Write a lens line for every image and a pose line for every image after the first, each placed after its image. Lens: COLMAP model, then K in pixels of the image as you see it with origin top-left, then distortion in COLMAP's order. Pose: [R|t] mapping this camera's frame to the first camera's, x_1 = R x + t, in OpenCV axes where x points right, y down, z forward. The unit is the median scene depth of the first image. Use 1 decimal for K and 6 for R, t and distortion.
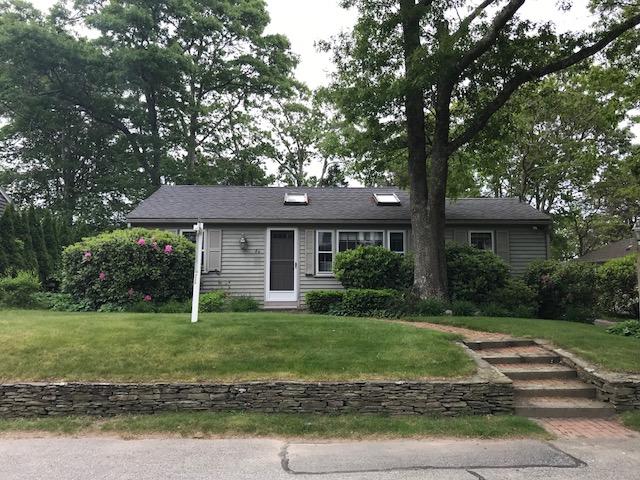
lens RADIAL K [[531.4, 0, 320.0], [0, 531.4, 240.0], [0, 0, 1]] dist [0.016392, 0.001598]
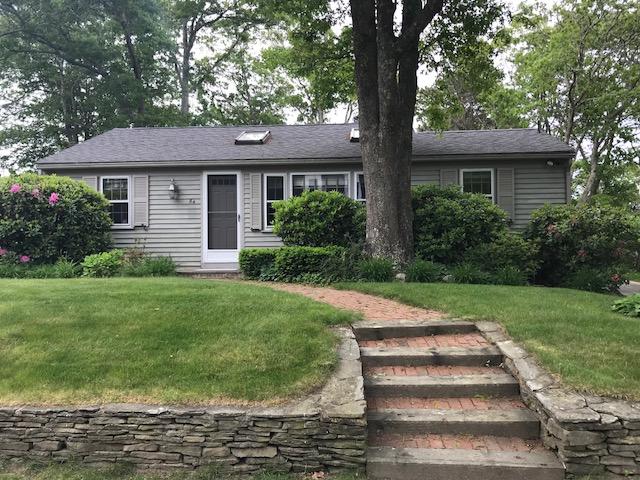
lens RADIAL K [[531.4, 0, 320.0], [0, 531.4, 240.0], [0, 0, 1]] dist [0.016392, 0.001598]
pose [[0.993140, -0.009399, -0.116551, 0.197915], [0.018111, 0.997100, 0.073918, 0.027673], [0.115519, -0.075522, 0.990430, 0.250457]]
